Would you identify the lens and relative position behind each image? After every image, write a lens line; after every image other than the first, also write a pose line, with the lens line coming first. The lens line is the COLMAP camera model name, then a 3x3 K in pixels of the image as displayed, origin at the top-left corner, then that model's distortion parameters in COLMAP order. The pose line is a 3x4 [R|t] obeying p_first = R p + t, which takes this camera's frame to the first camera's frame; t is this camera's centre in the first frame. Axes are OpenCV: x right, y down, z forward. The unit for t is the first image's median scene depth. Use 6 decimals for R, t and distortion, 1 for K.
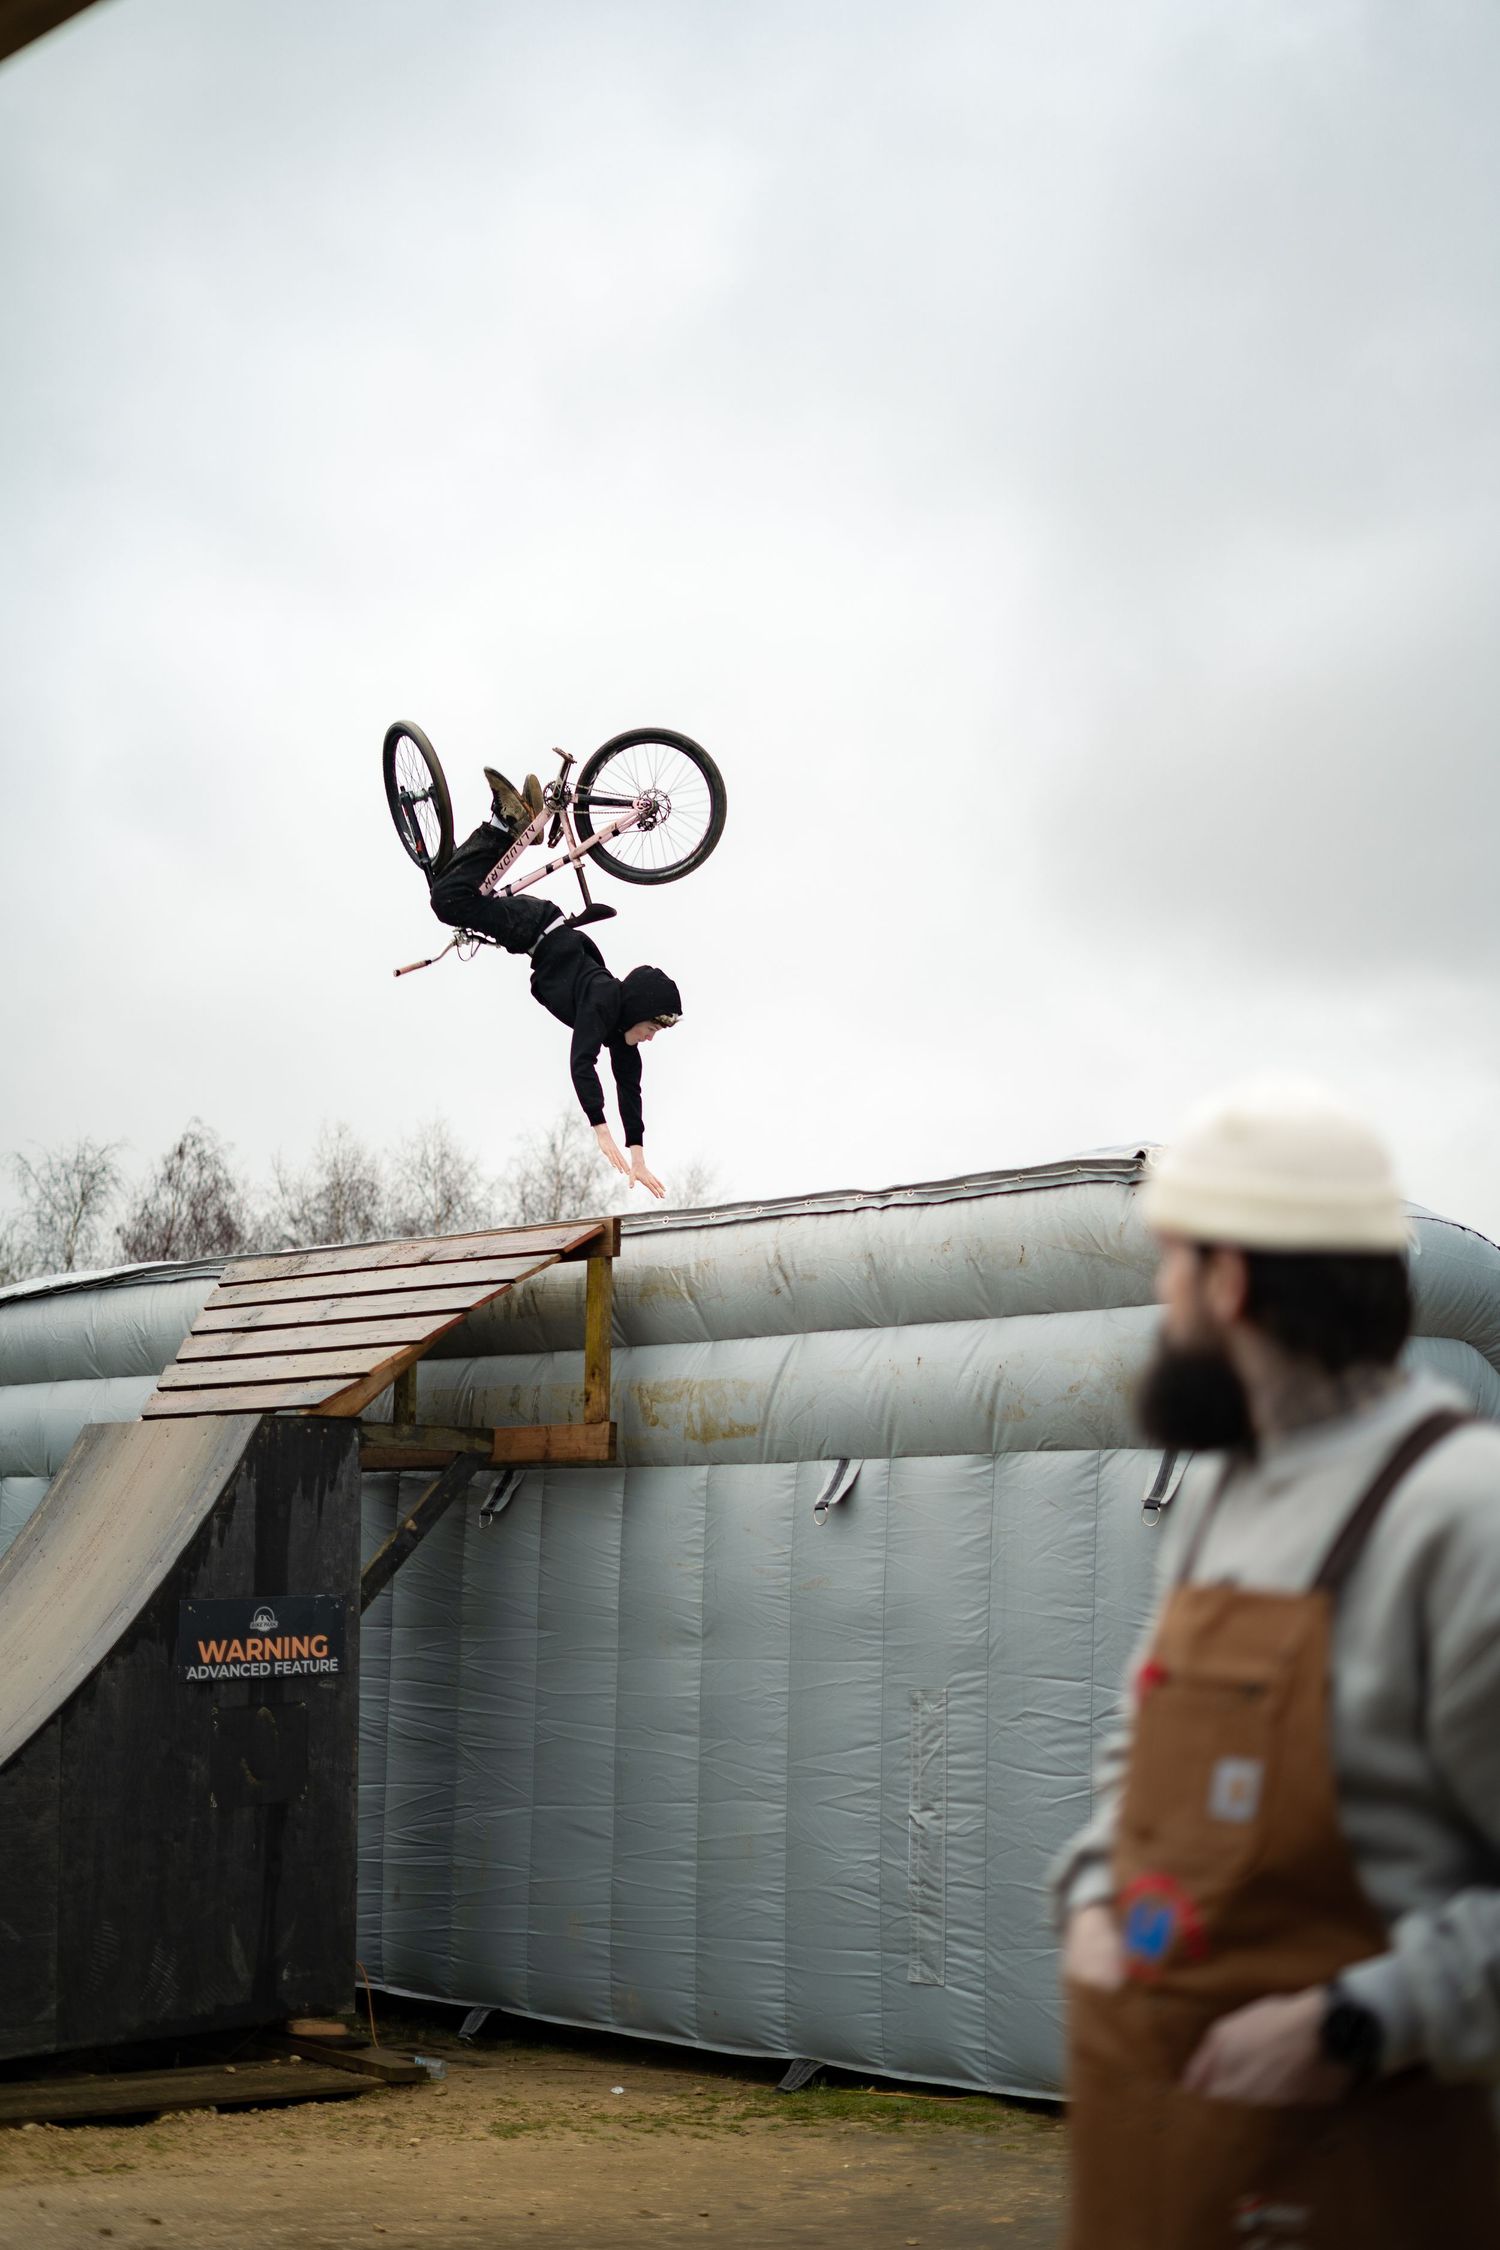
lens RADIAL K [[3119.2, 0, 739.0], [0, 3119.2, 1127.6], [0, 0, 1]] dist [-0.012560, 0.027700]
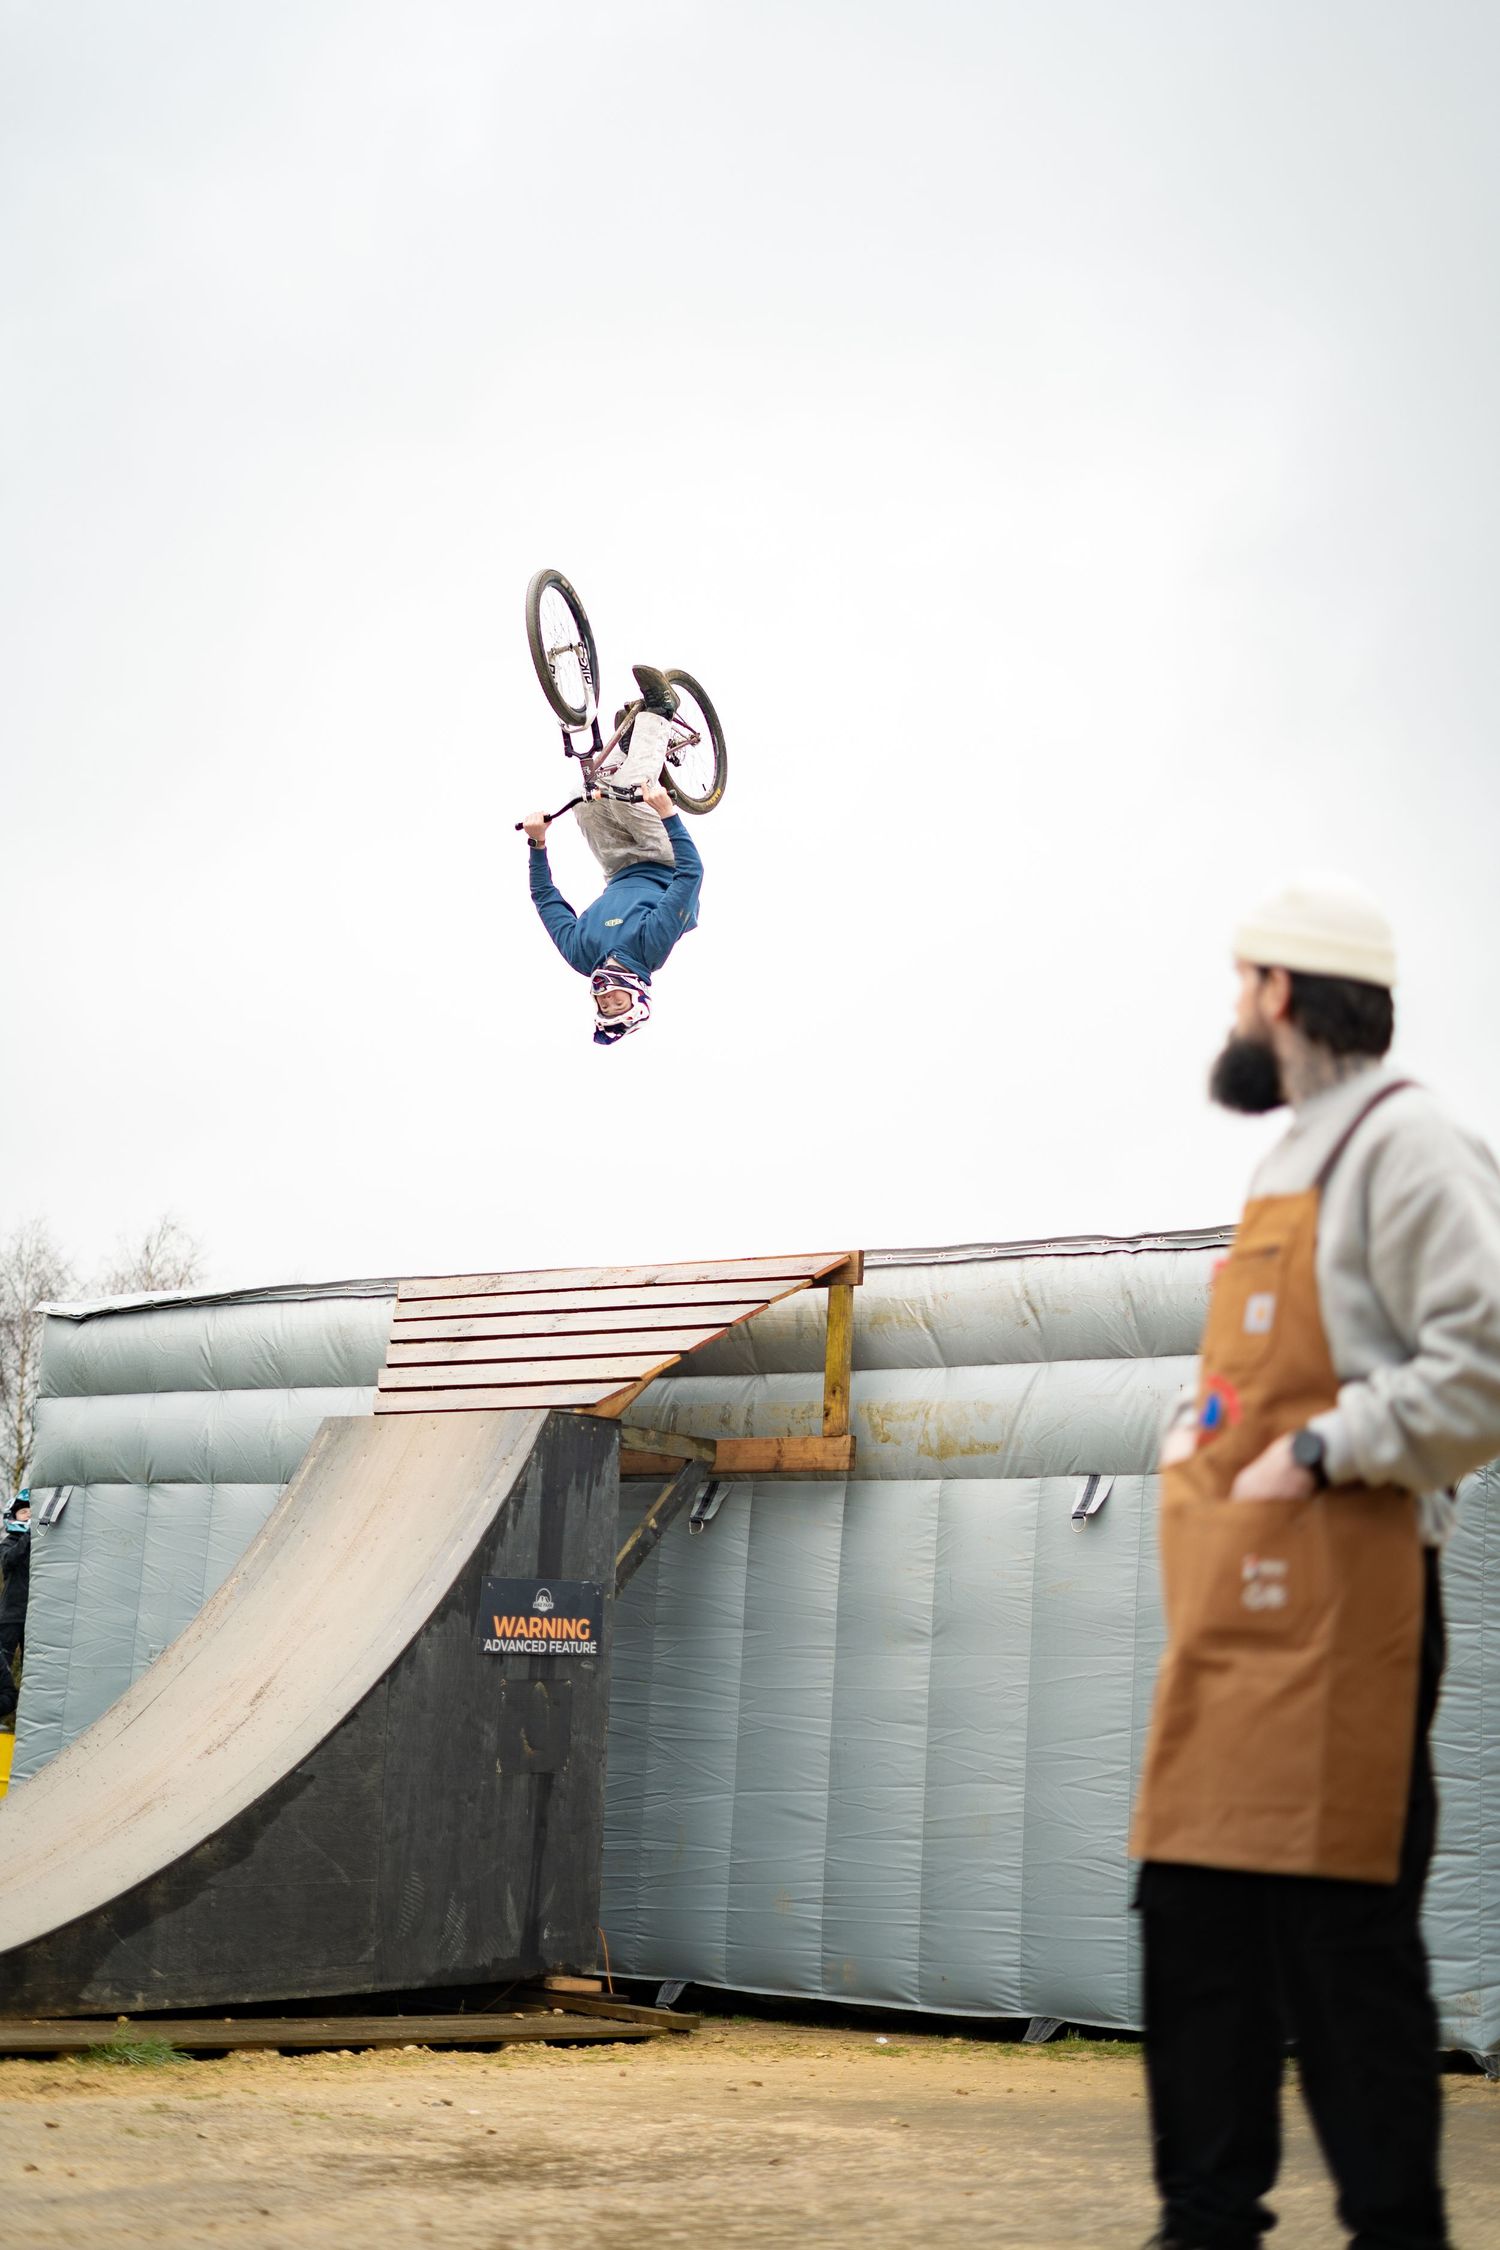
lens RADIAL K [[3119.2, 0, 739.0], [0, 3119.2, 1127.6], [0, 0, 1]] dist [-0.012560, 0.027700]
pose [[0.983771, 0.069999, 0.165214, -0.271100], [-0.062241, 0.996722, -0.051684, 0.046243], [-0.168290, 0.040562, 0.984903, -0.074176]]
